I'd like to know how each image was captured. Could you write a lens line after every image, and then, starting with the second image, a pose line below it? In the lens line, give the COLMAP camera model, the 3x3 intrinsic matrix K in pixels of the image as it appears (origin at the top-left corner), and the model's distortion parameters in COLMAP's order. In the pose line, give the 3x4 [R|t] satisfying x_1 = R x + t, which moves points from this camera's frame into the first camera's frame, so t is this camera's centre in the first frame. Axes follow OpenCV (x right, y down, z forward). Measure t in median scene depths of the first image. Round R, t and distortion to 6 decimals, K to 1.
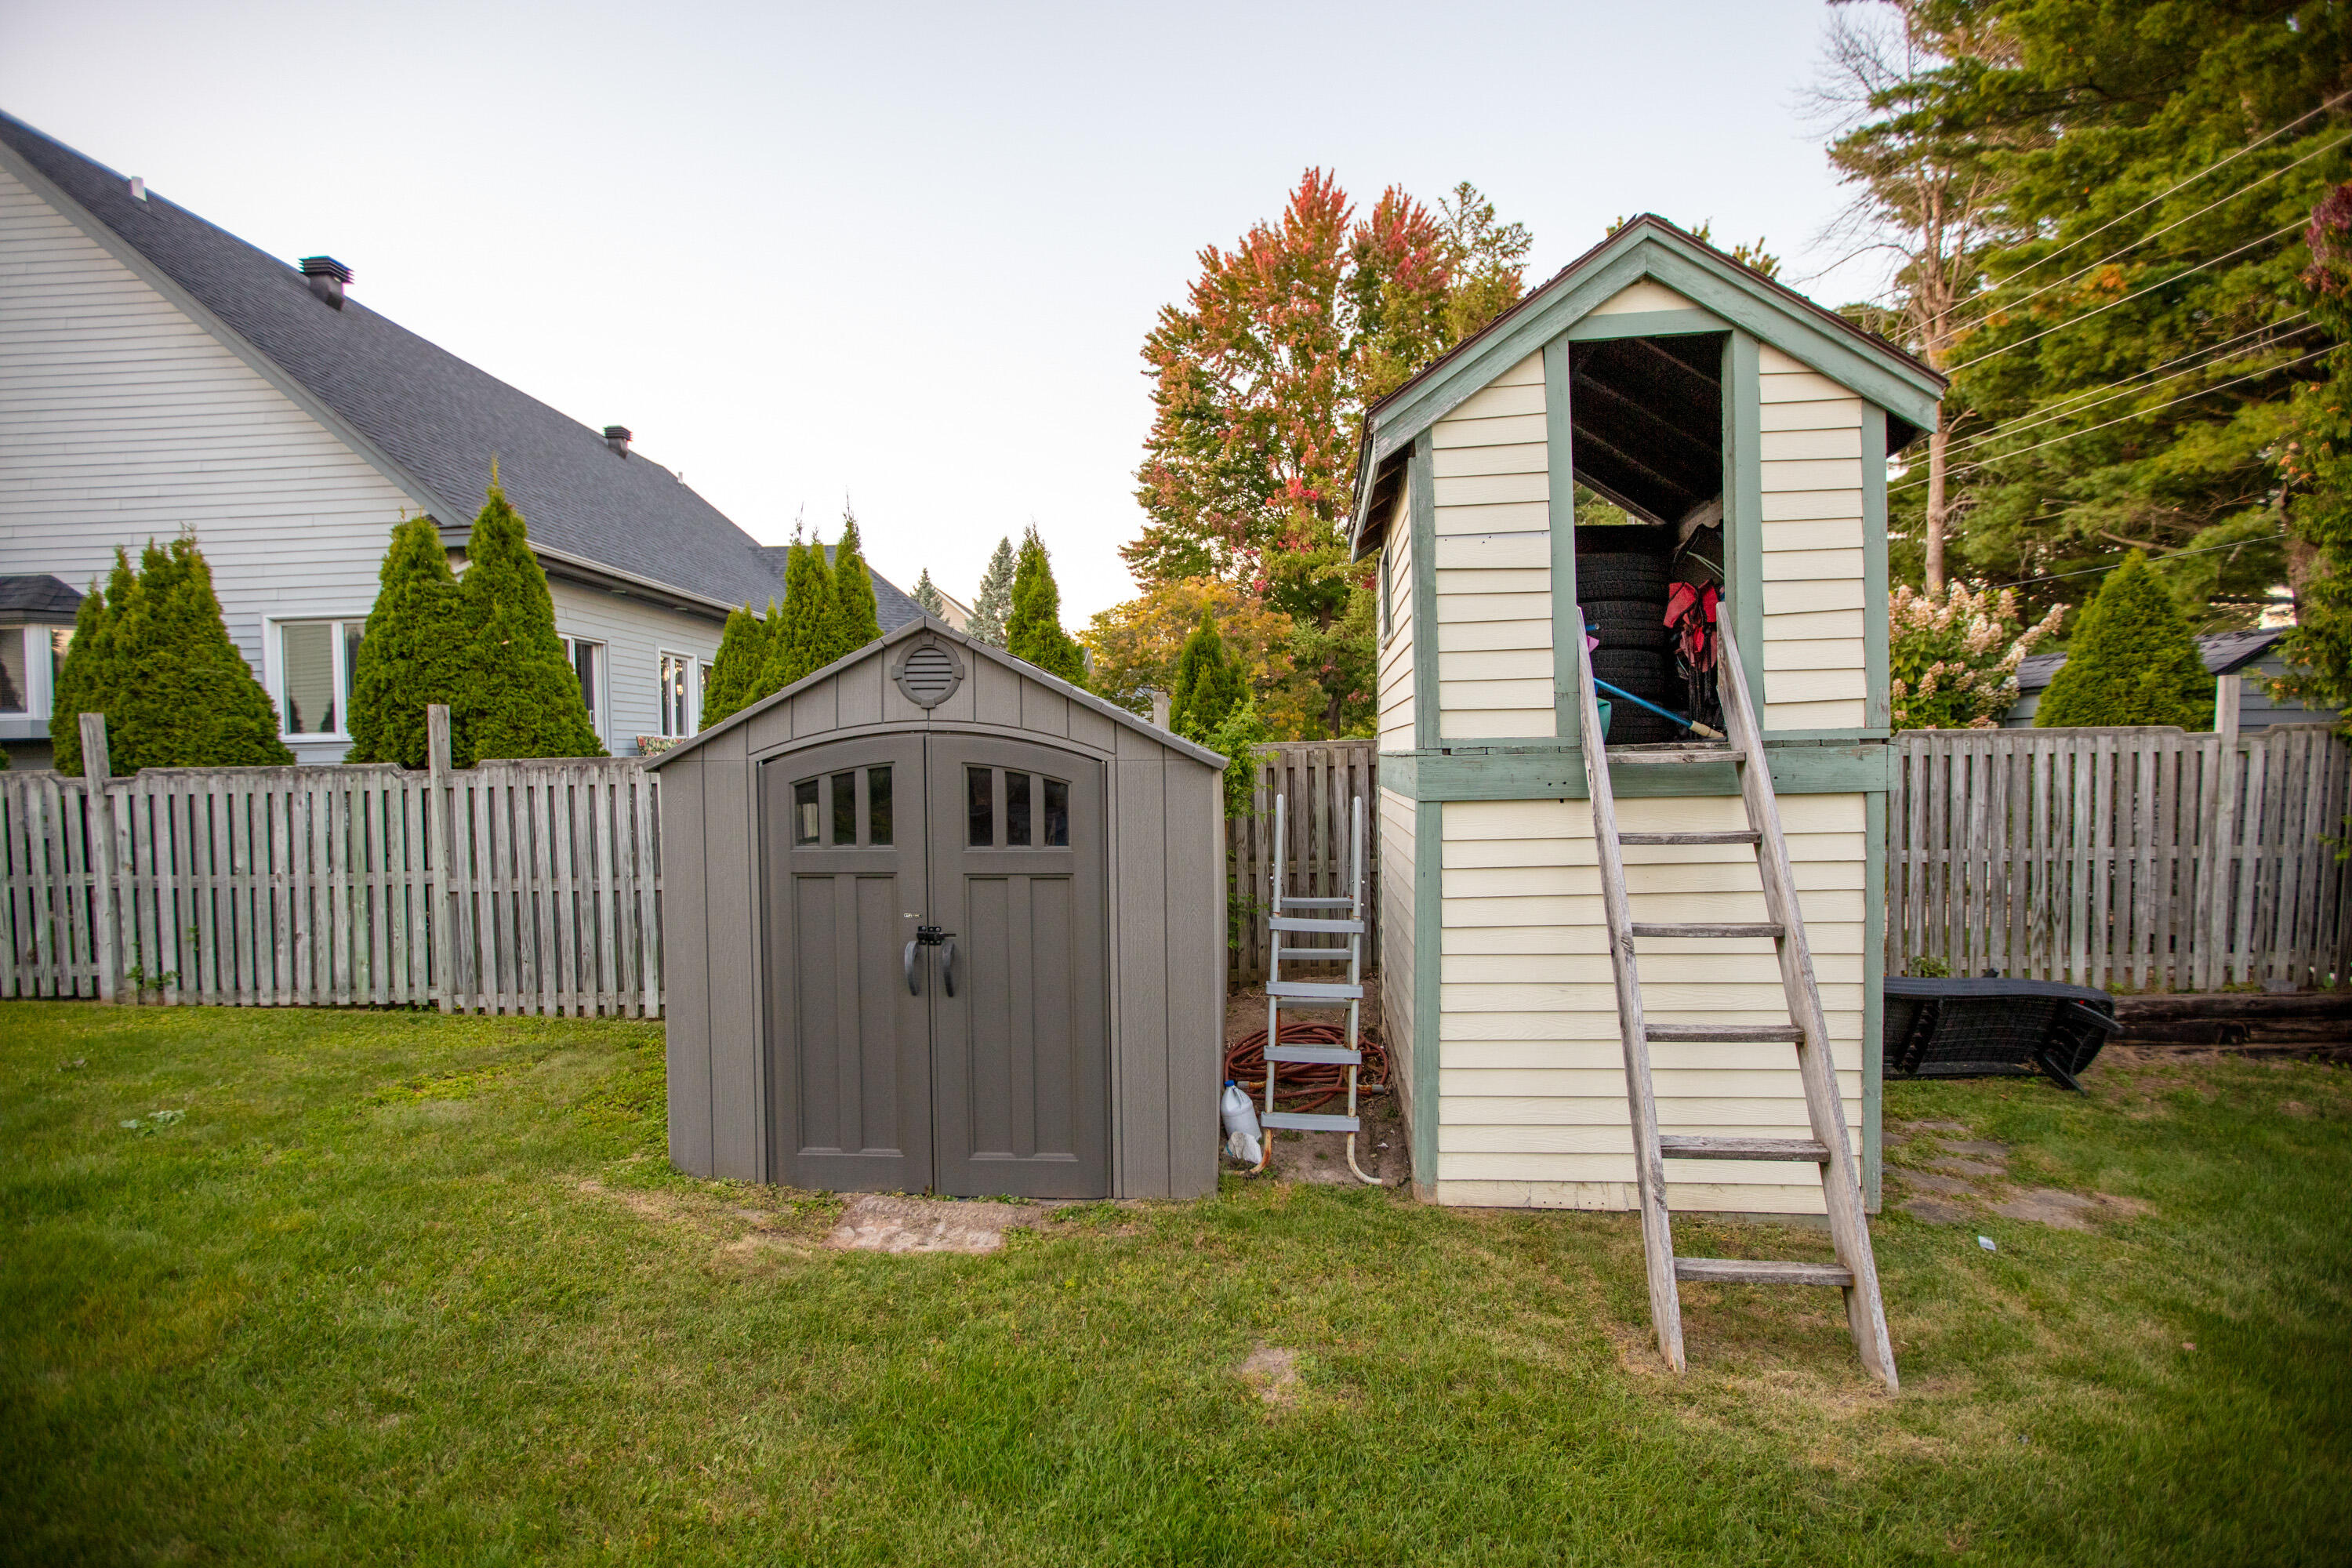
lens RADIAL K [[1081.3, 0, 1197.8], [0, 1081.3, 794.2], [0, 0, 1]] dist [0.003914, 0.001195]
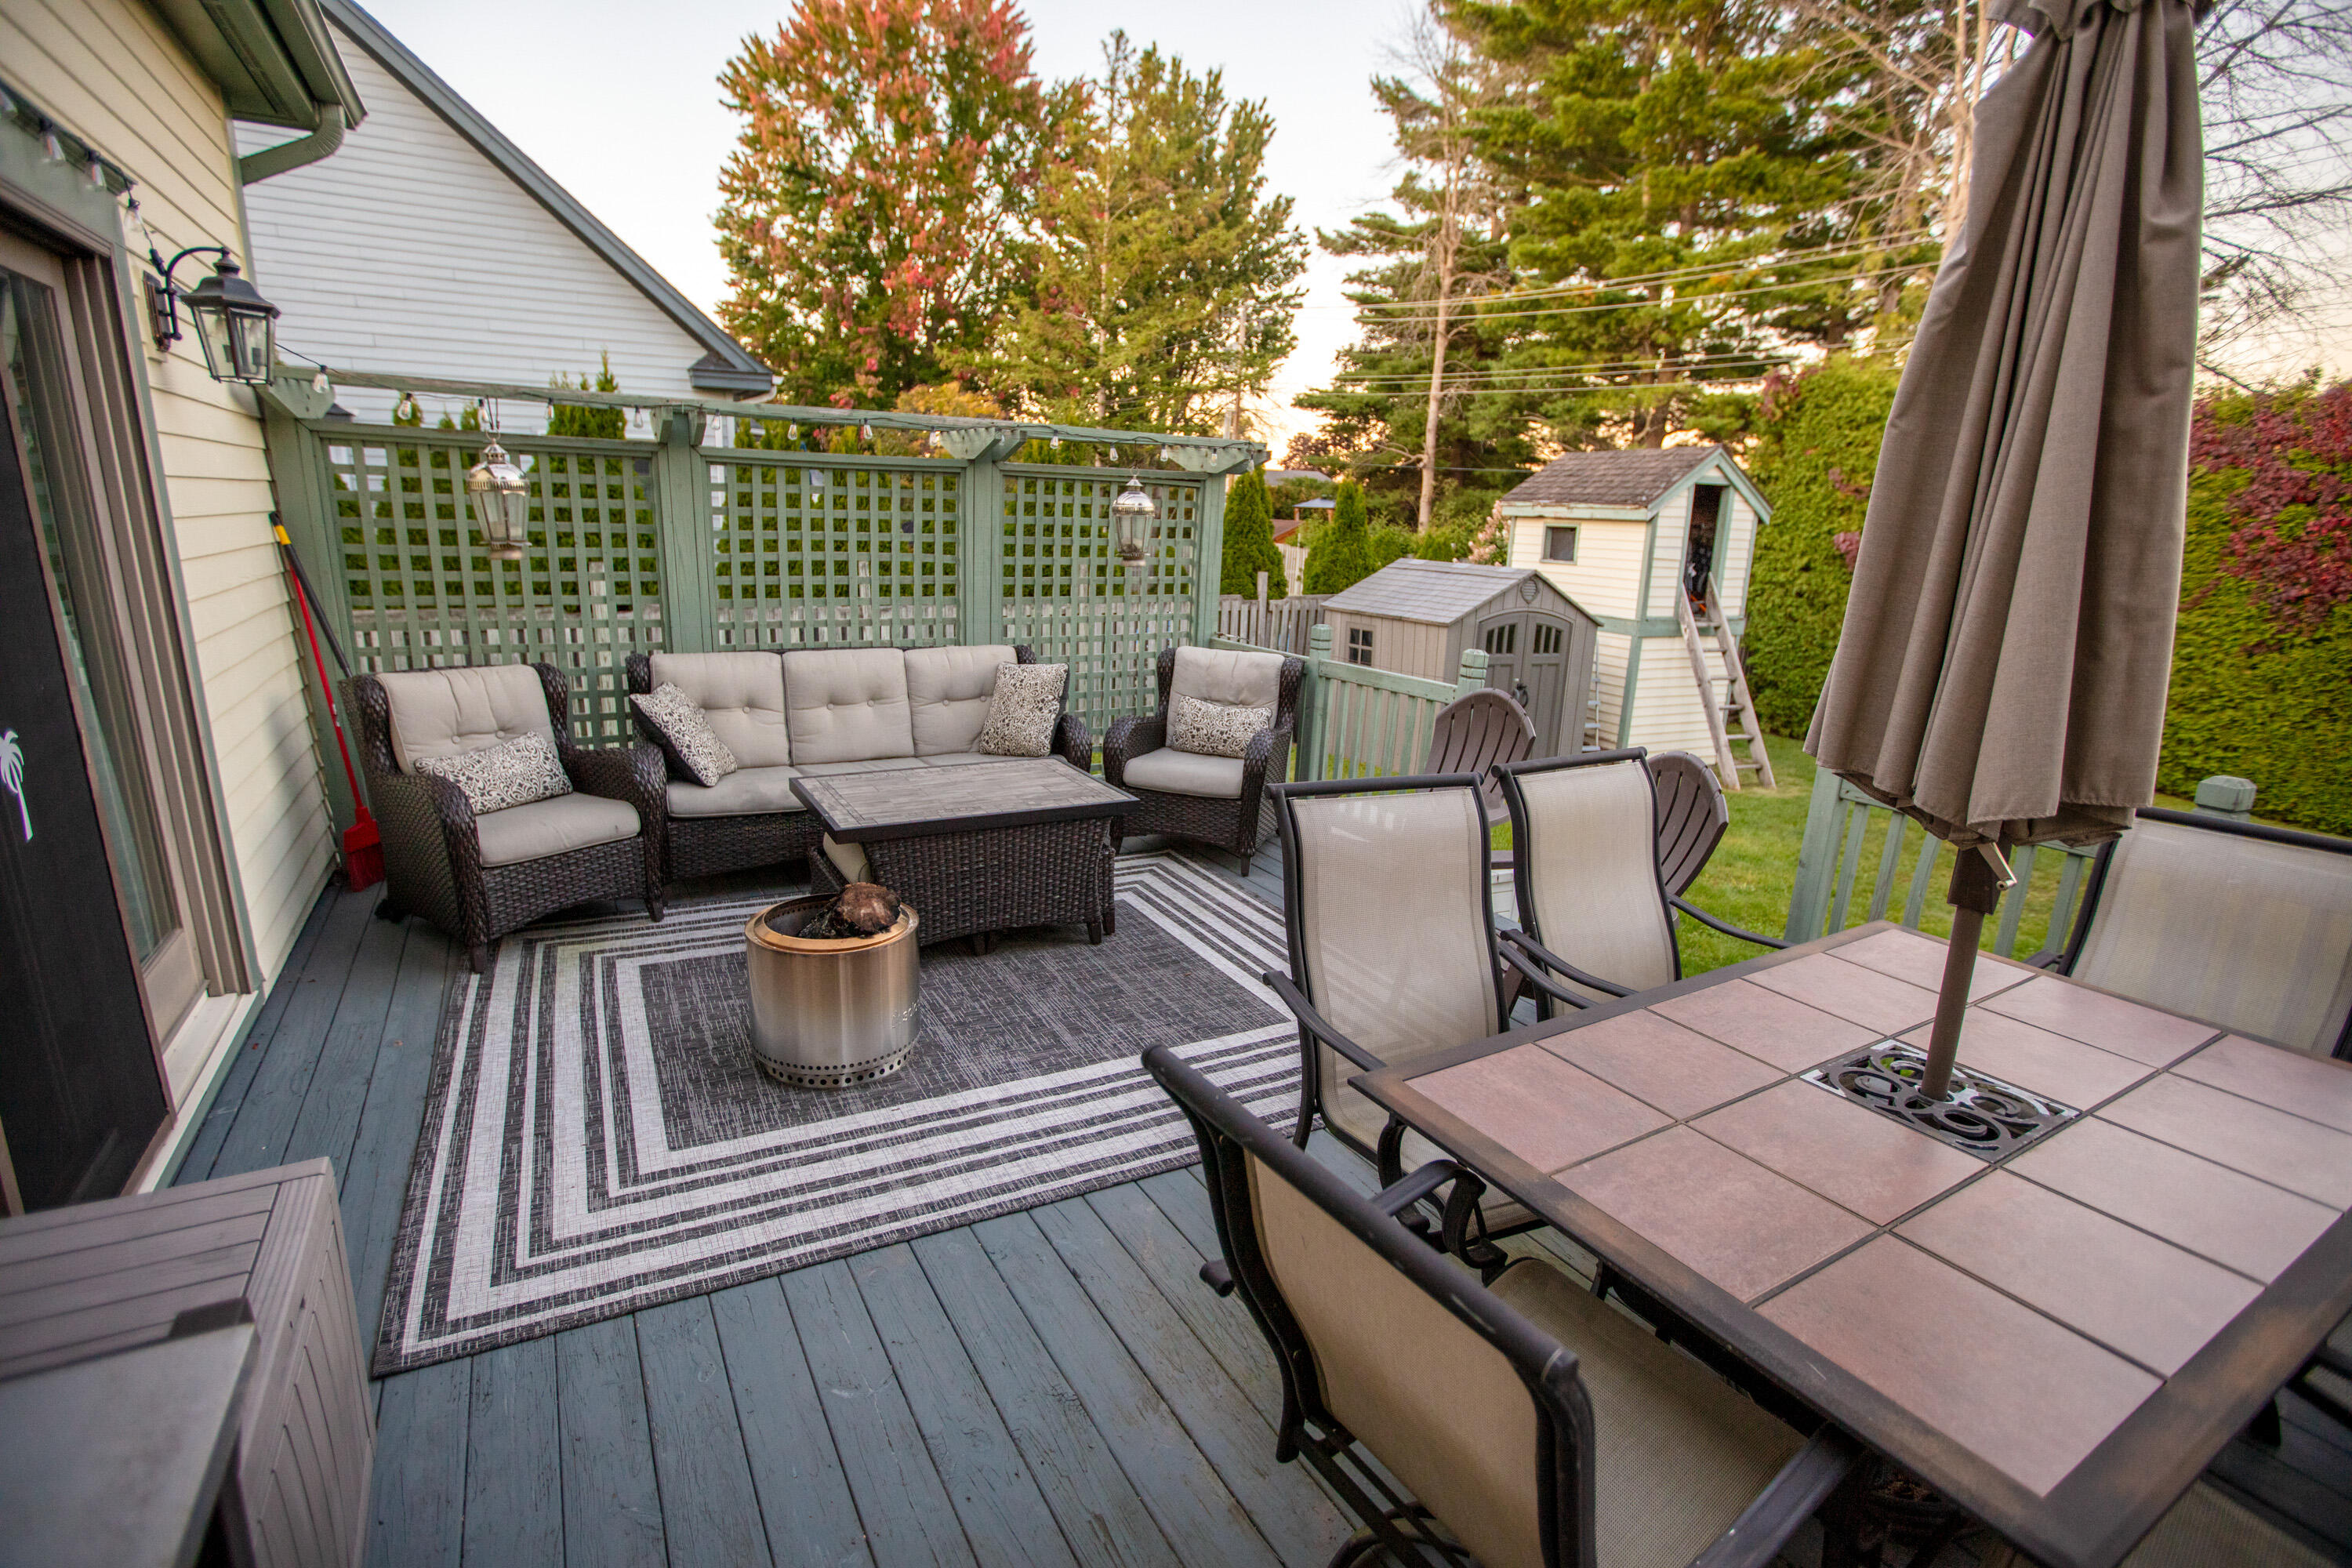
lens RADIAL K [[1081.3, 0, 1158.7], [0, 1081.3, 786.1], [0, 0, 1]] dist [0.003914, 0.001195]
pose [[0.867887, -0.076479, 0.490838, -1.405842], [-0.028585, 0.978752, 0.203045, -0.091002], [-0.495938, -0.190251, 0.847261, -0.554503]]
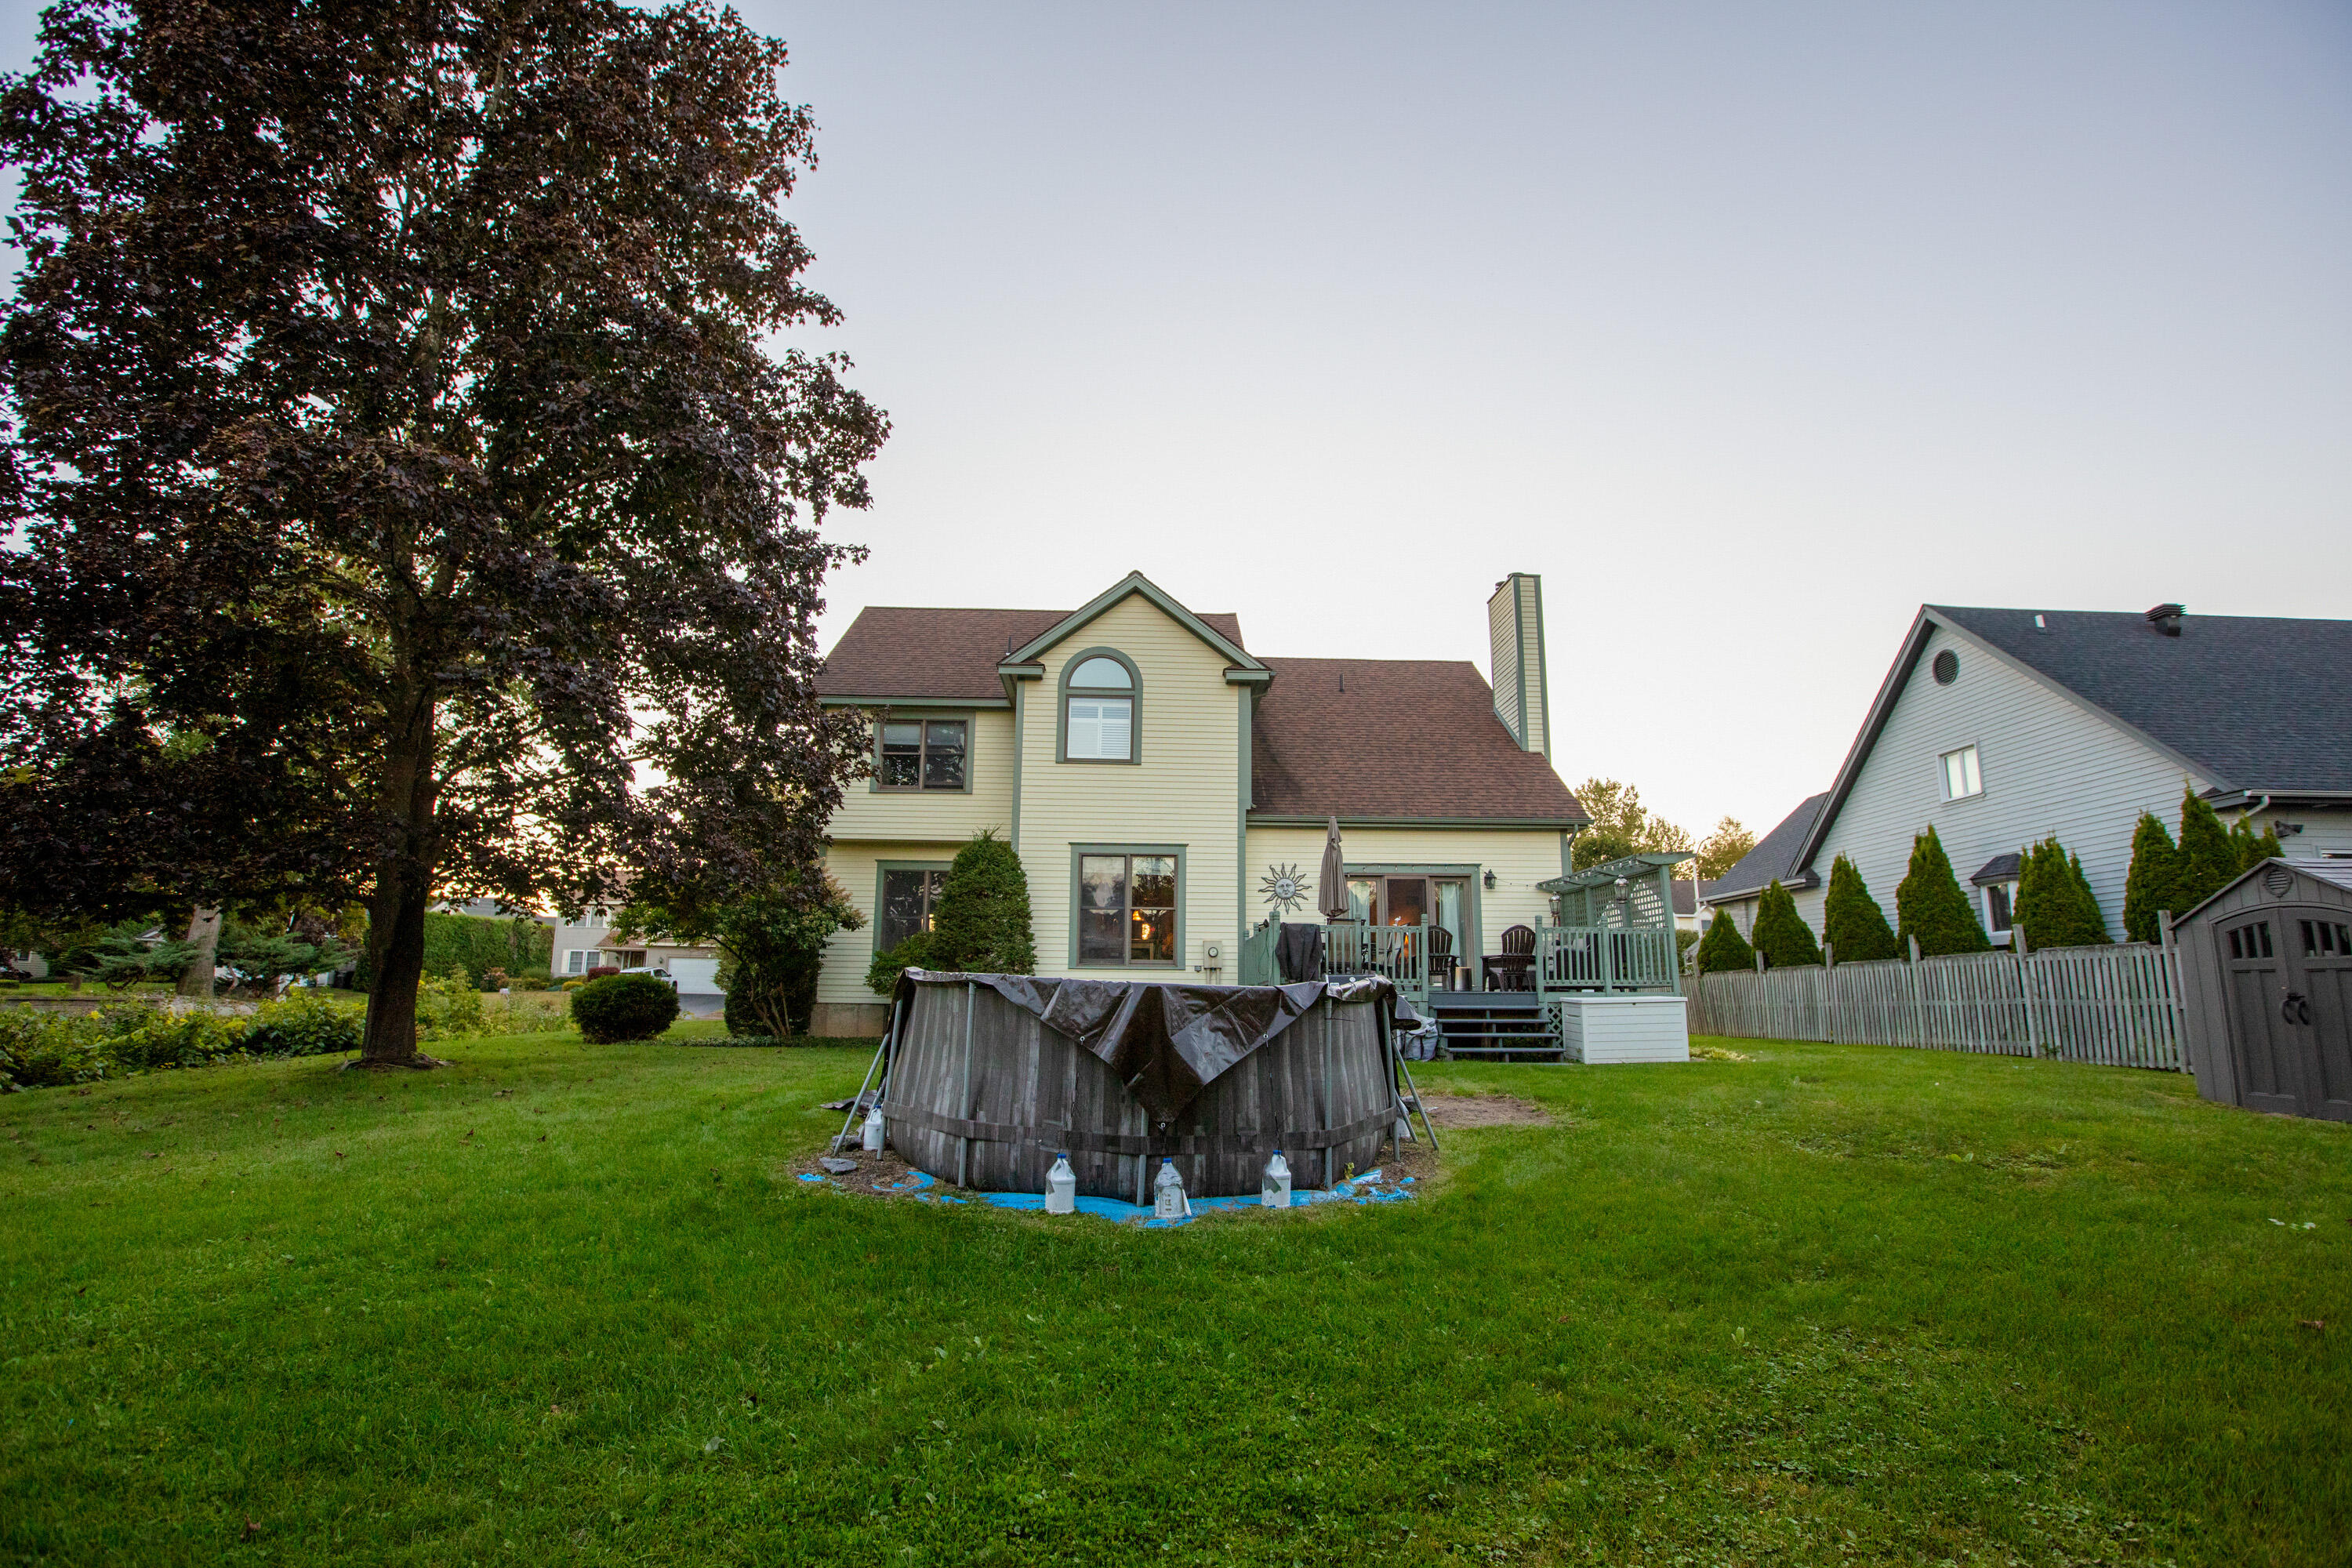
lens RADIAL K [[1081.3, 0, 1197.0], [0, 1081.3, 802.7], [0, 0, 1]] dist [0.003914, 0.001195]
pose [[0.081838, -0.159868, -0.983740, 1.065814], [-0.038048, 0.985830, -0.163373, 0.107318], [0.995919, 0.050799, 0.074596, -0.845890]]
